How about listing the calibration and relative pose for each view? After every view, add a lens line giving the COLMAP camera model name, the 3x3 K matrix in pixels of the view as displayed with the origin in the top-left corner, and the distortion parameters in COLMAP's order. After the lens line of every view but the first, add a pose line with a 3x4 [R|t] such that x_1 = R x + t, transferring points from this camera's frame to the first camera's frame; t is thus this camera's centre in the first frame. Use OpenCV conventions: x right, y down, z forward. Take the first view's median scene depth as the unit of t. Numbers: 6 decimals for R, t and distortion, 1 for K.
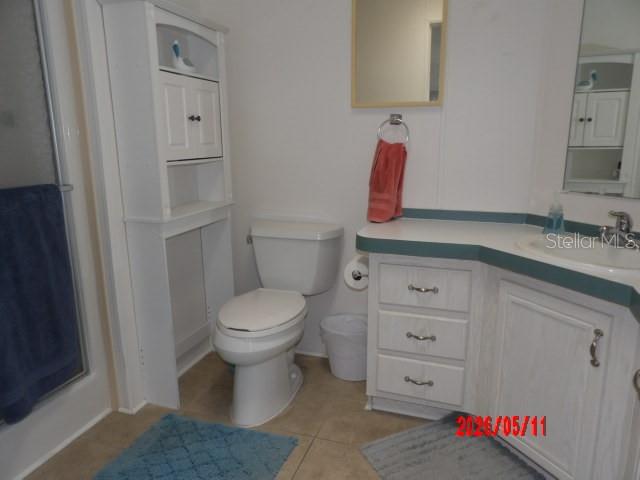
lens RADIAL K [[457.2, 0, 319.4], [0, 457.2, 241.0], [0, 0, 1]] dist [-0.032102, 0.047652]
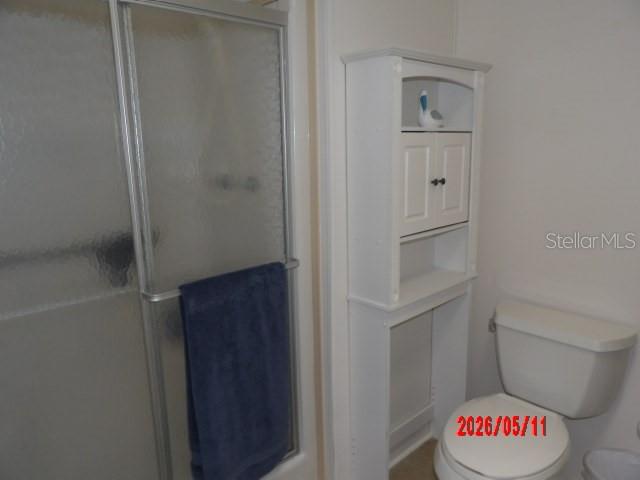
lens RADIAL K [[457.2, 0, 317.9], [0, 457.2, 237.7], [0, 0, 1]] dist [-0.032102, 0.047652]
pose [[0.871961, 0.087111, -0.481763, -0.057855], [-0.092793, 0.995612, 0.012074, -0.159797], [0.480701, 0.034176, 0.876218, 0.177357]]
